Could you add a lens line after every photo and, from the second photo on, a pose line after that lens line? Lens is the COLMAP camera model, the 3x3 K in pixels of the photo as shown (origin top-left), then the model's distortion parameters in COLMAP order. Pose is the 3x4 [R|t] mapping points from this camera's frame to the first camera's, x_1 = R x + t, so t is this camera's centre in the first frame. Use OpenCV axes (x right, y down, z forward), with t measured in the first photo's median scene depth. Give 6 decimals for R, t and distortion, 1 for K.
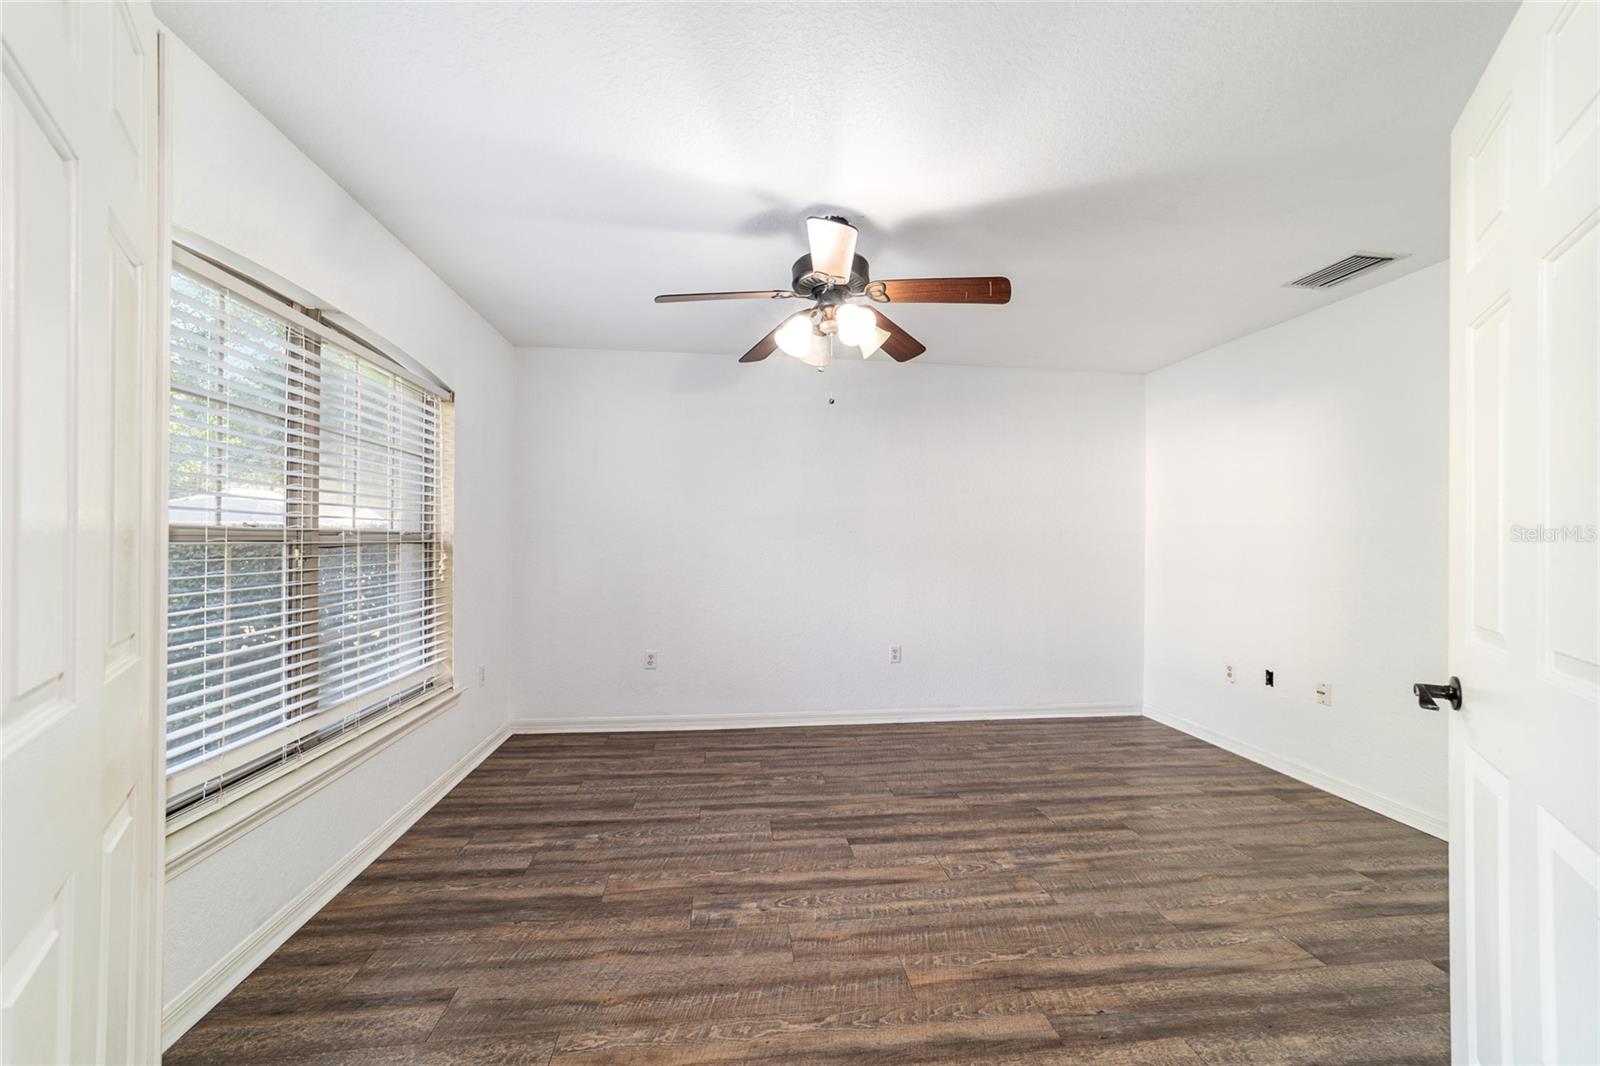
lens RADIAL K [[616.7, 0, 789.7], [0, 616.7, 527.0], [0, 0, 1]] dist [-0.011139, 0.005982]
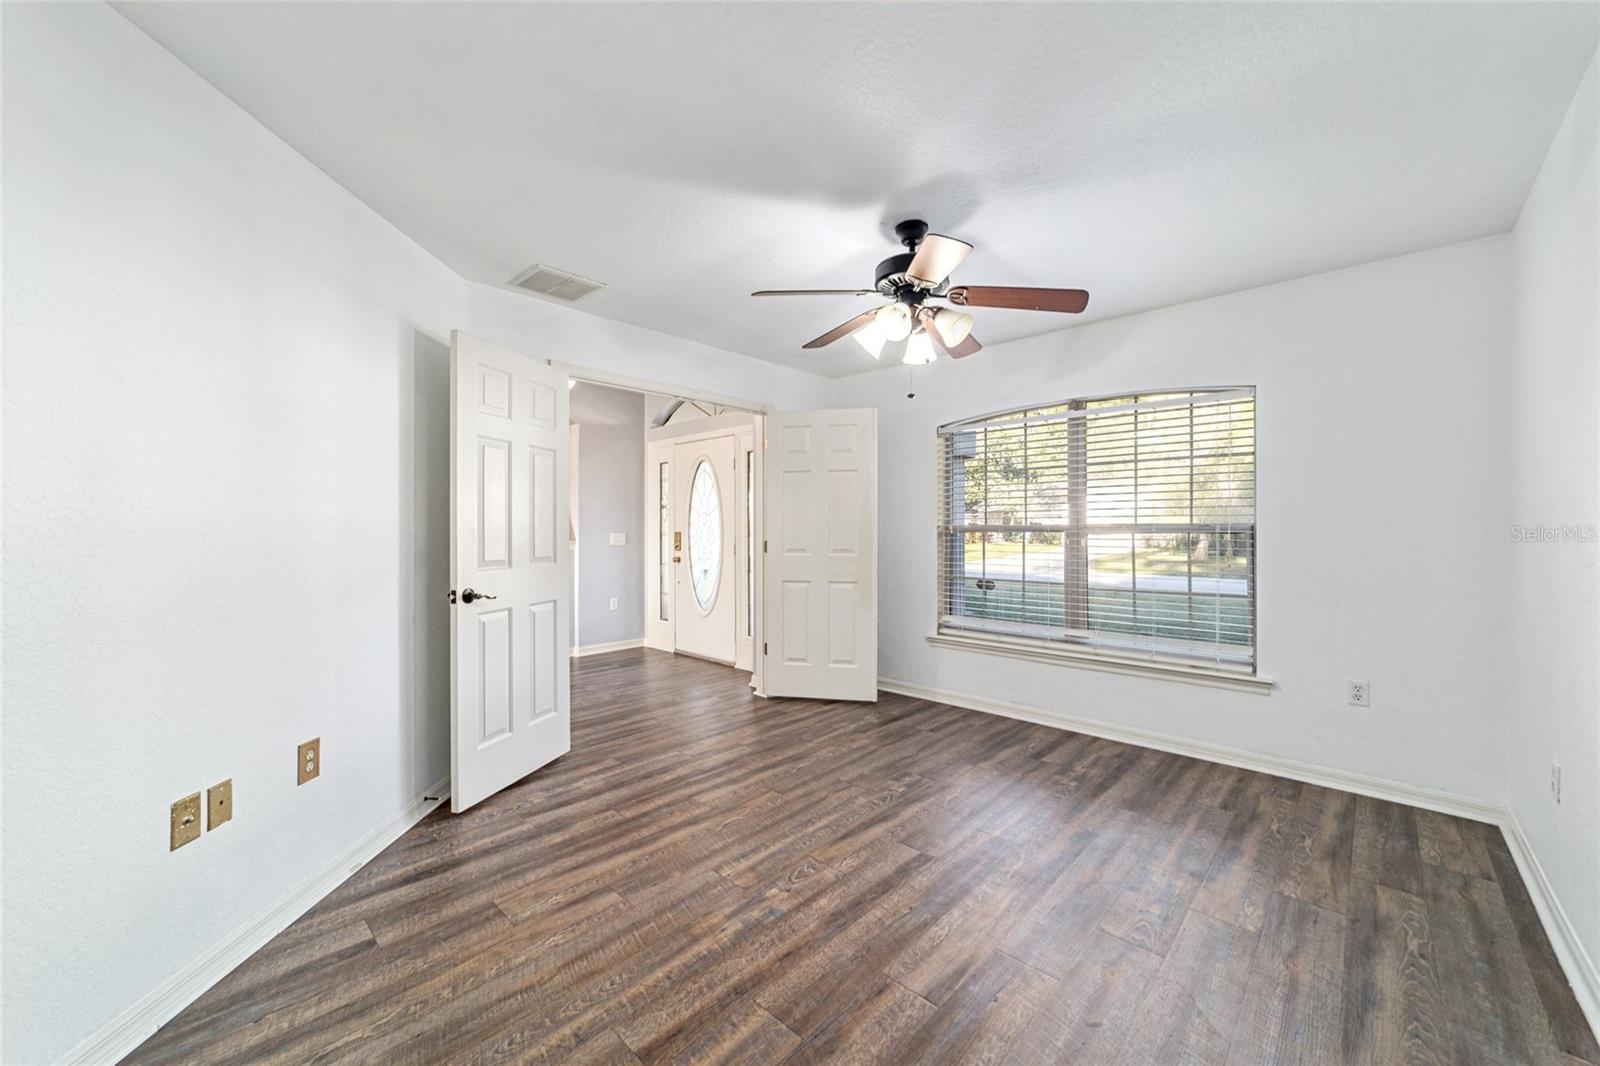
lens RADIAL K [[616.7, 0, 803.4], [0, 616.7, 533.8], [0, 0, 1]] dist [-0.011139, 0.005982]
pose [[-0.760797, -0.003430, -0.648980, 0.946969], [0.009812, 0.999811, -0.016787, 0.054410], [0.648915, -0.019139, -0.760620, 1.806079]]
